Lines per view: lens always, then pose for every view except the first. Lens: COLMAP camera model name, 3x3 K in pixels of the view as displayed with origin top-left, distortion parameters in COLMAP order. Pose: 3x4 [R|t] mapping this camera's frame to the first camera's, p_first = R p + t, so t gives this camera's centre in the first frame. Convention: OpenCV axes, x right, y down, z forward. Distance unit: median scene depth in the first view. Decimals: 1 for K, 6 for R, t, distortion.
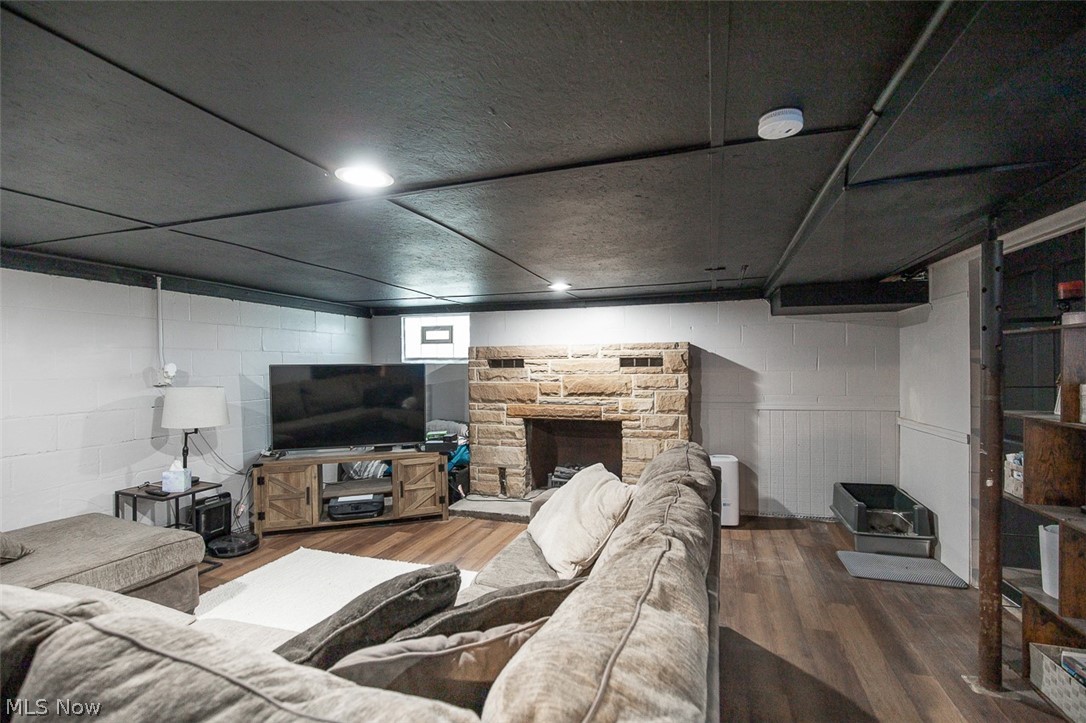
lens RADIAL K [[506.8, 0, 542.6], [0, 506.8, 362.4], [0, 0, 1]] dist [-0.012881, 0.004954]
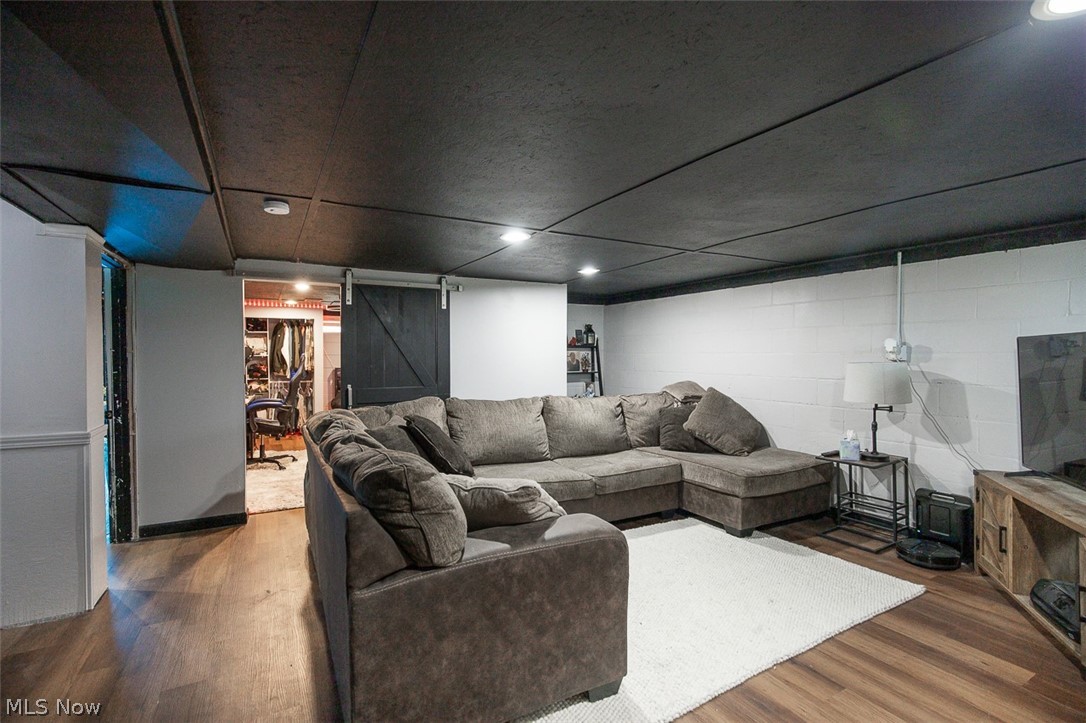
lens RADIAL K [[506.8, 0, 540.5], [0, 506.8, 361.5], [0, 0, 1]] dist [-0.012881, 0.004954]
pose [[-0.673072, 0.020094, -0.739304, 0.462415], [0.009643, 0.999784, 0.018394, 0.021941], [0.739514, 0.005251, -0.673121, 1.150081]]
